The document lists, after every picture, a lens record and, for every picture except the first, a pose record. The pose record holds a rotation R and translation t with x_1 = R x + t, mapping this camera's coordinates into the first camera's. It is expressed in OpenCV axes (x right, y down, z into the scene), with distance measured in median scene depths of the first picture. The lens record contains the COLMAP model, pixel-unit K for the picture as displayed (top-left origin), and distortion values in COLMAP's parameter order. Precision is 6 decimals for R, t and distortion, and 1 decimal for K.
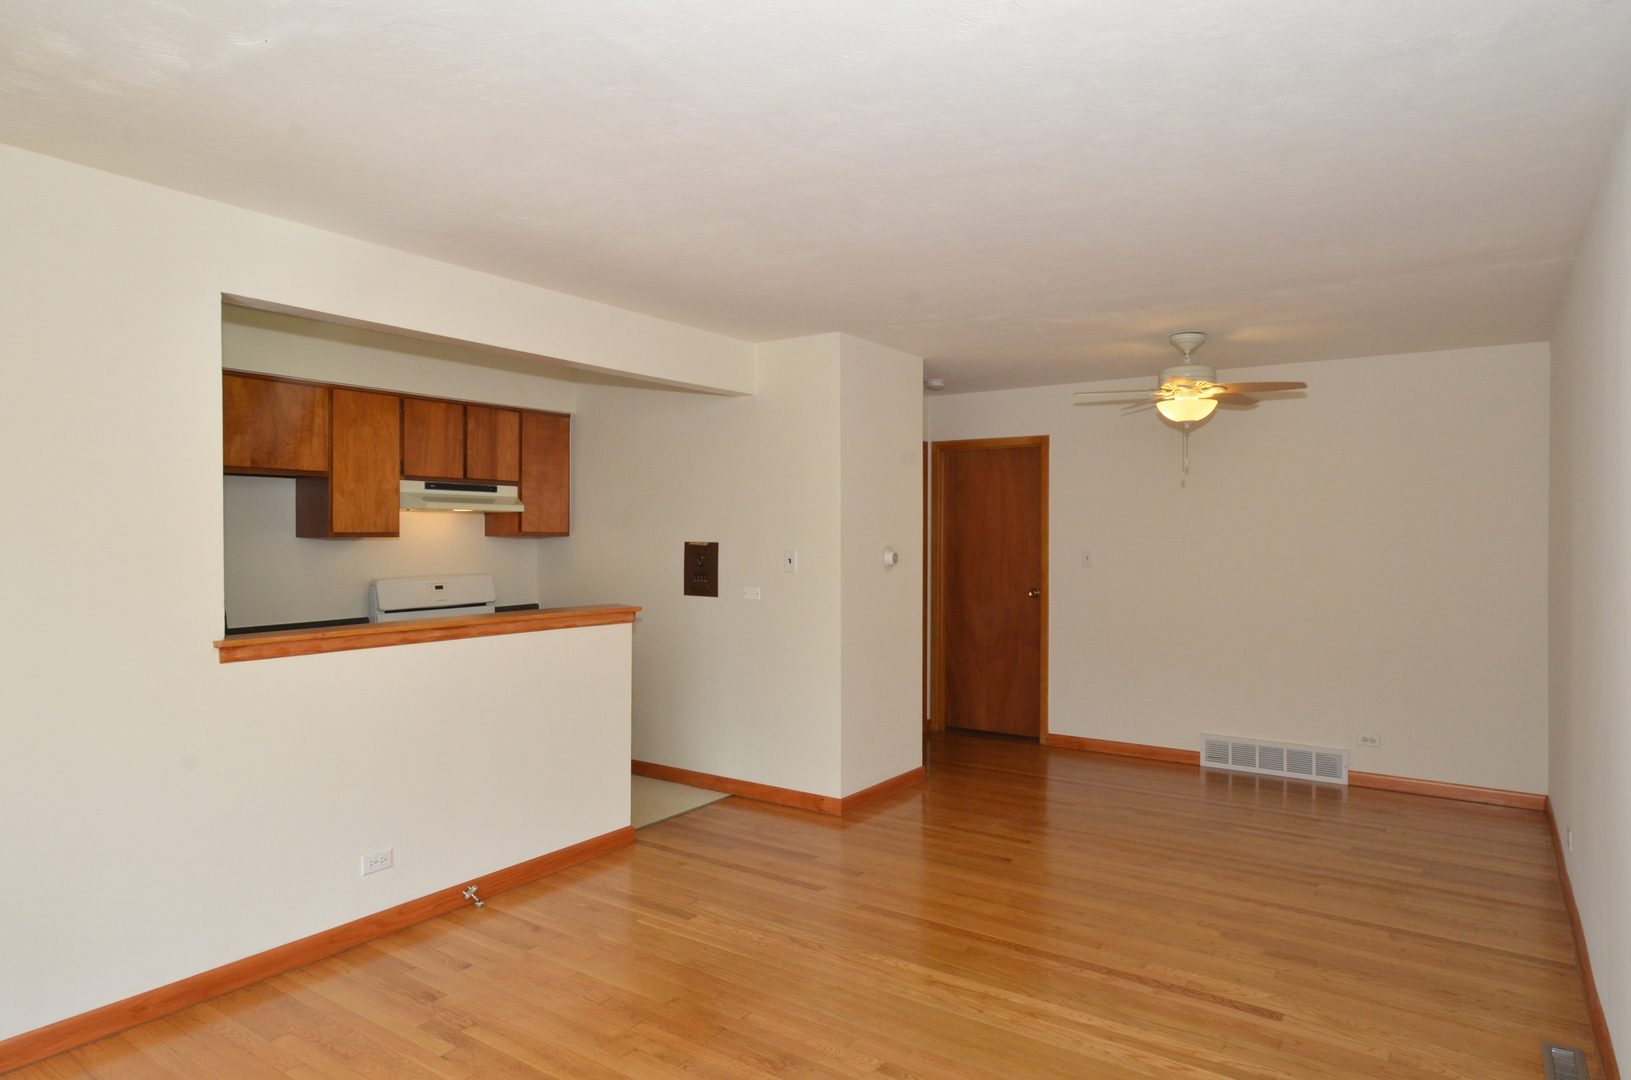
lens RADIAL K [[970.0, 0, 812.7], [0, 970.0, 541.8], [0, 0, 1]] dist [0.111866, -0.052968]
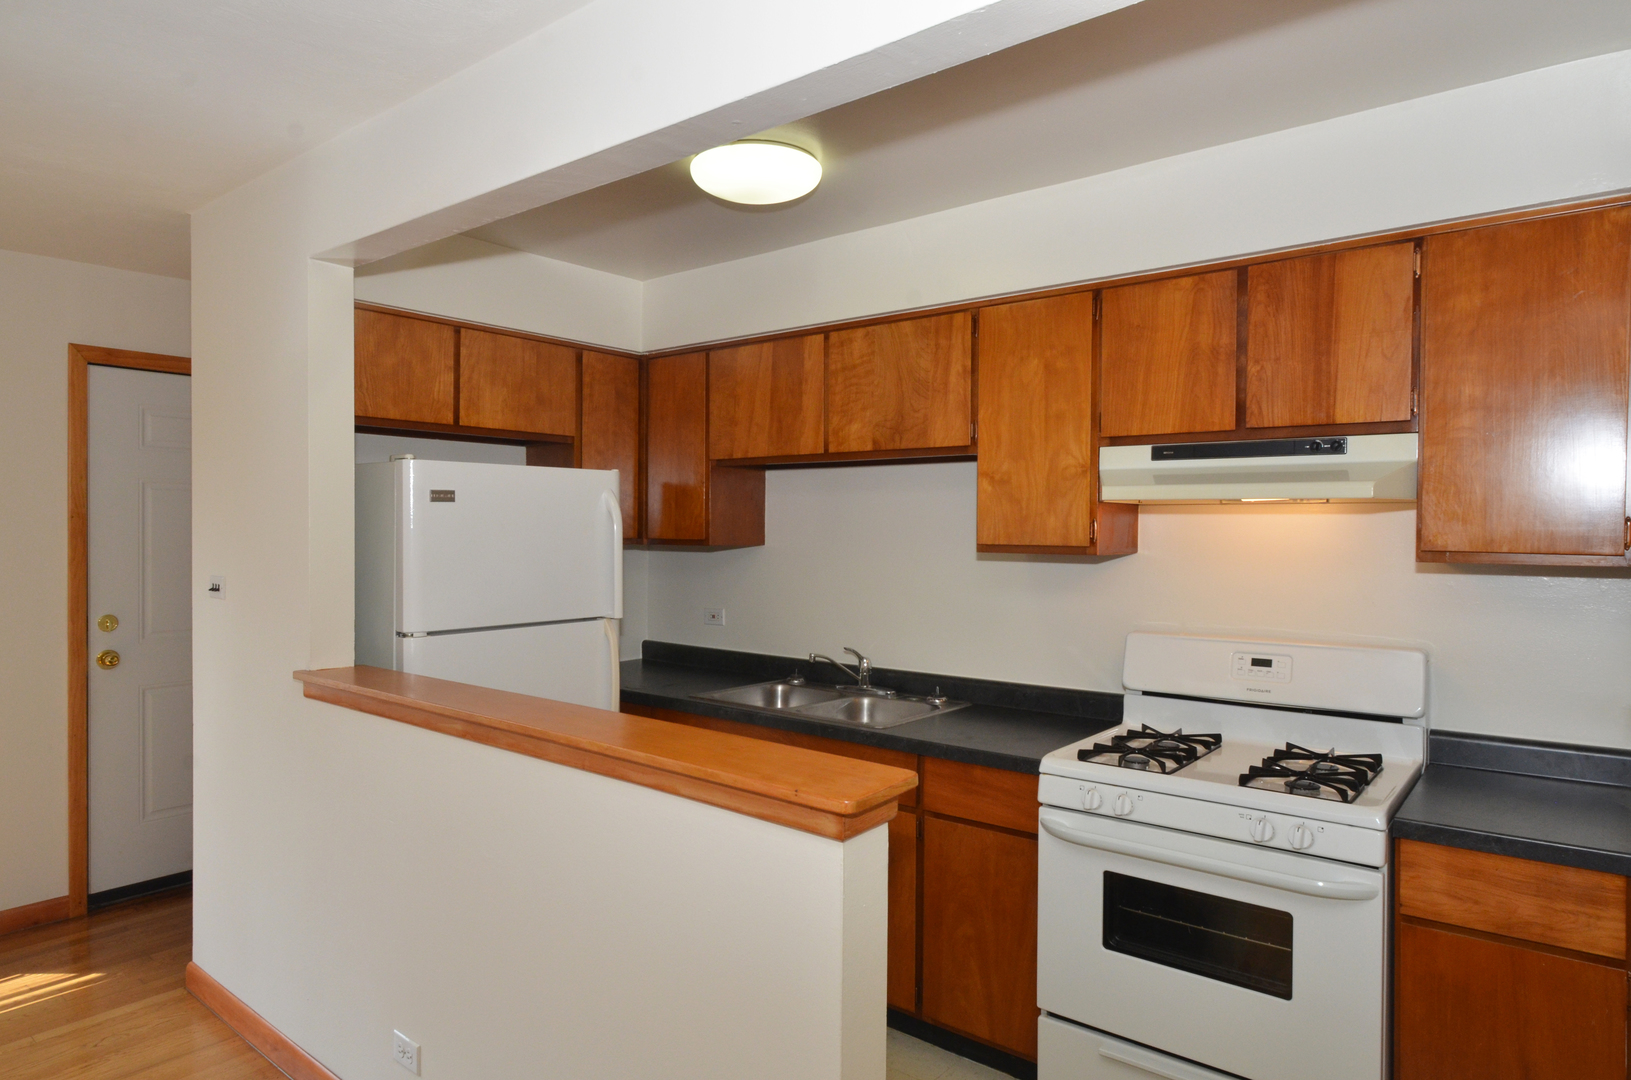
lens RADIAL K [[1031.1, 0, 841.4], [0, 1031.1, 516.4], [0, 0, 1]] dist [-0.052929, 0.036465]
pose [[-0.091603, -0.009352, -0.995752, 0.138268], [-0.010440, 0.999910, -0.008431, -0.019195], [0.995741, 0.009623, -0.091692, 0.893365]]
